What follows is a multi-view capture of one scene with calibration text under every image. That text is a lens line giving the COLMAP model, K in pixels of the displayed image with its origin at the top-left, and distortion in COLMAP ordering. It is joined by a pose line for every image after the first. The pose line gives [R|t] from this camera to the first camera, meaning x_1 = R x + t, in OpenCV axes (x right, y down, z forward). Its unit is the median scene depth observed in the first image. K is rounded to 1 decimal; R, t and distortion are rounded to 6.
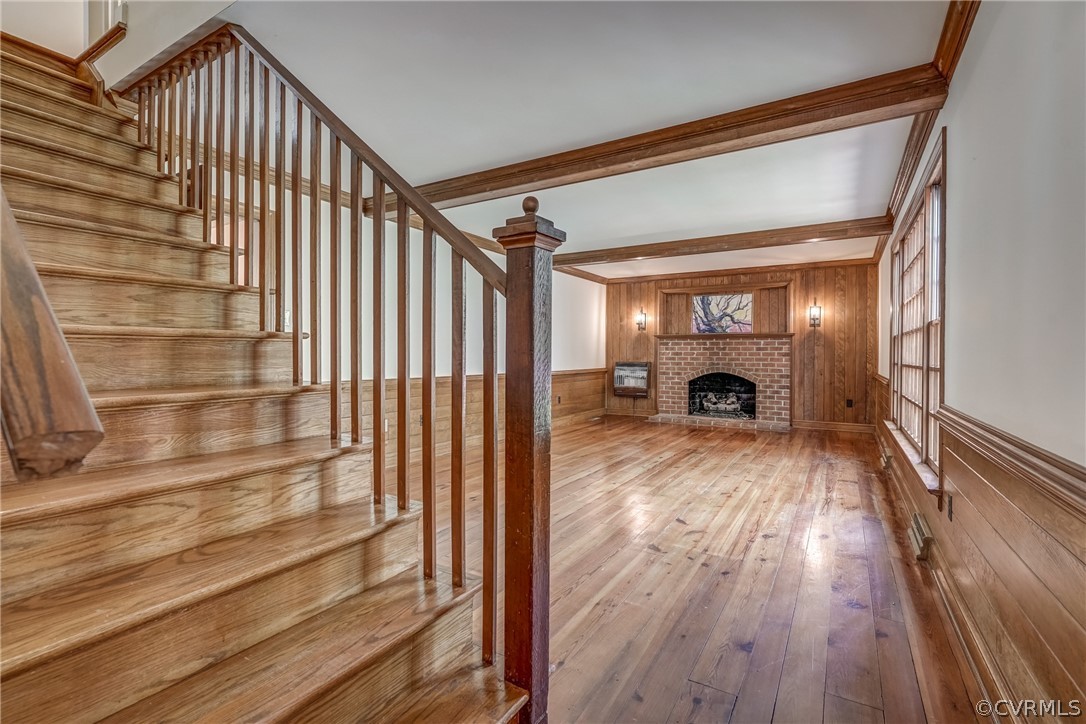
lens RADIAL K [[490.6, 0, 548.3], [0, 490.6, 357.2], [0, 0, 1]] dist [-0.004588, 0.001825]
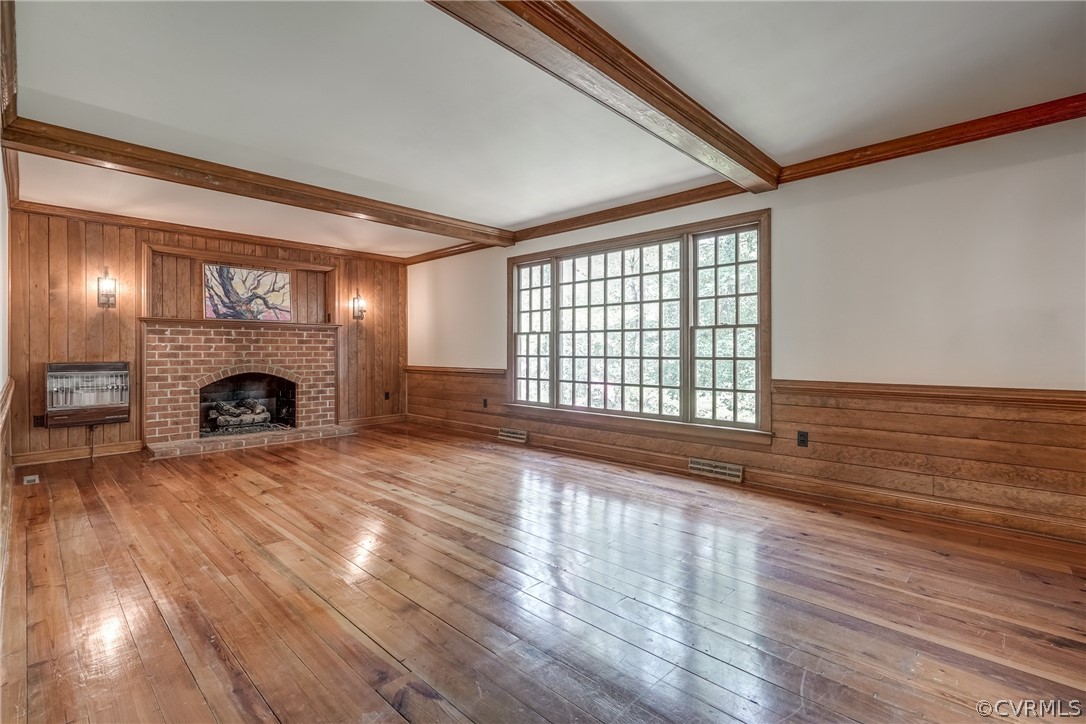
lens RADIAL K [[490.6, 0, 542.6], [0, 490.6, 352.6], [0, 0, 1]] dist [-0.004588, 0.001825]
pose [[0.231028, -0.010097, 0.972895, -0.299262], [0.005820, 0.999943, 0.008996, -0.003871], [-0.972930, 0.003584, 0.231074, 0.431454]]
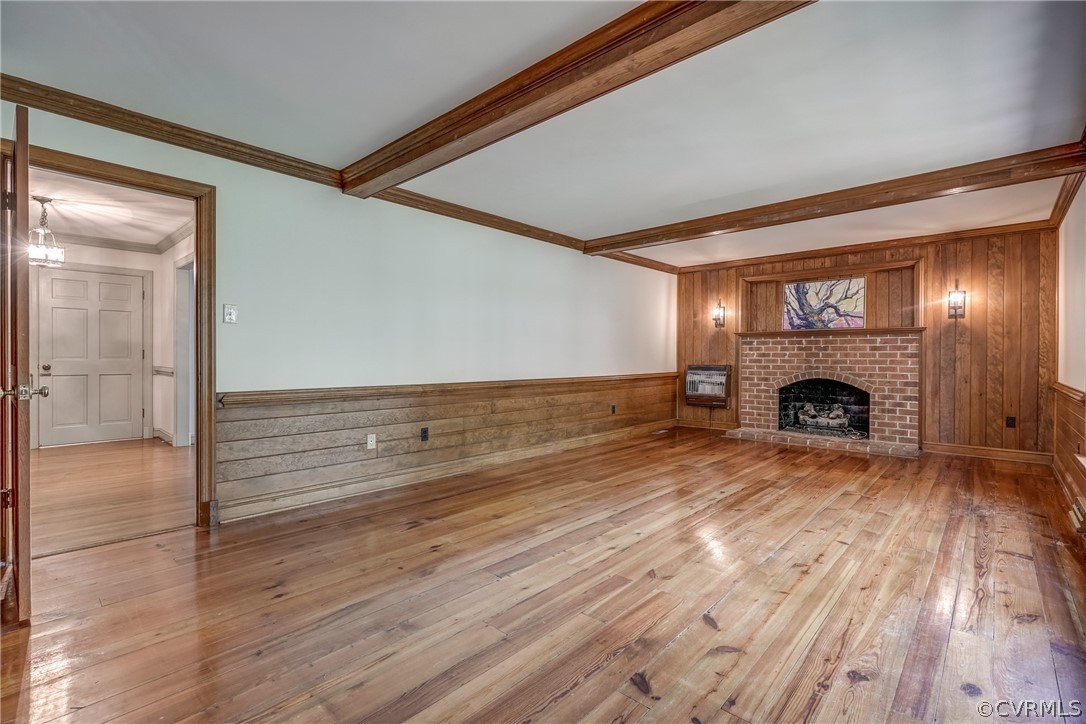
lens RADIAL K [[490.6, 0, 547.2], [0, 490.6, 360.2], [0, 0, 1]] dist [-0.004588, 0.001825]
pose [[0.980122, -0.001358, -0.198392, 0.080454], [0.001766, 0.999997, 0.001880, -0.000672], [0.198388, -0.002193, 0.980121, 0.144534]]
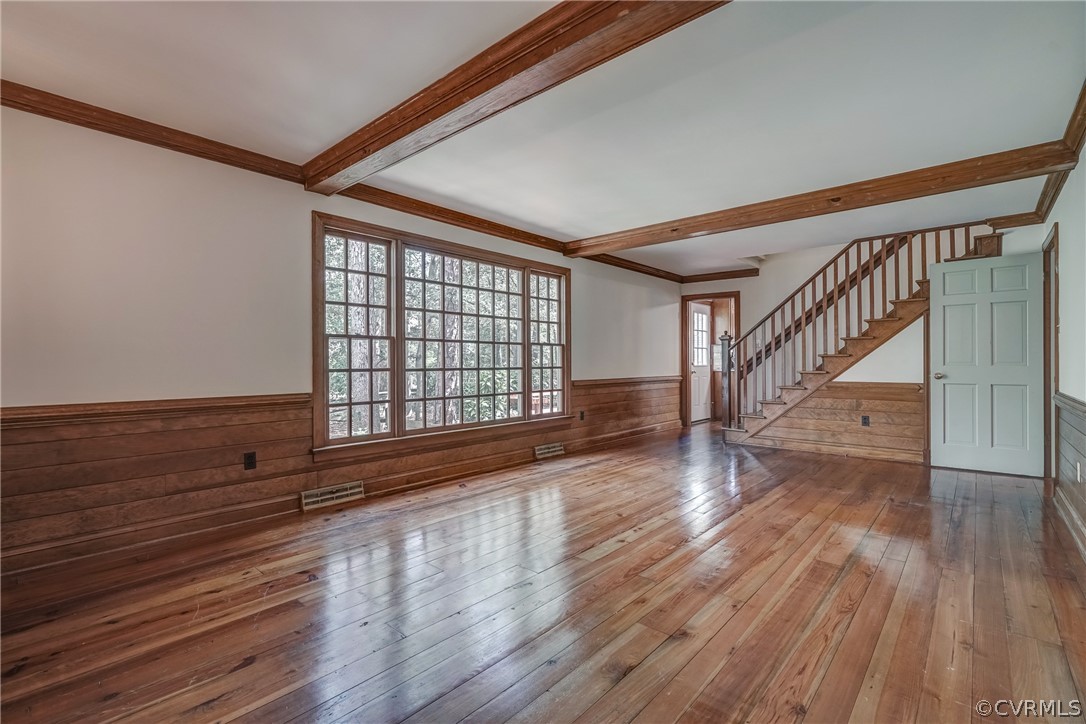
lens RADIAL K [[490.6, 0, 540.2], [0, 490.6, 360.4], [0, 0, 1]] dist [-0.004588, 0.001825]
pose [[-0.978862, -0.006137, 0.204429, 0.144950], [-0.005570, 0.999979, 0.003347, -0.004833], [-0.204445, 0.002138, -0.978876, 1.103495]]
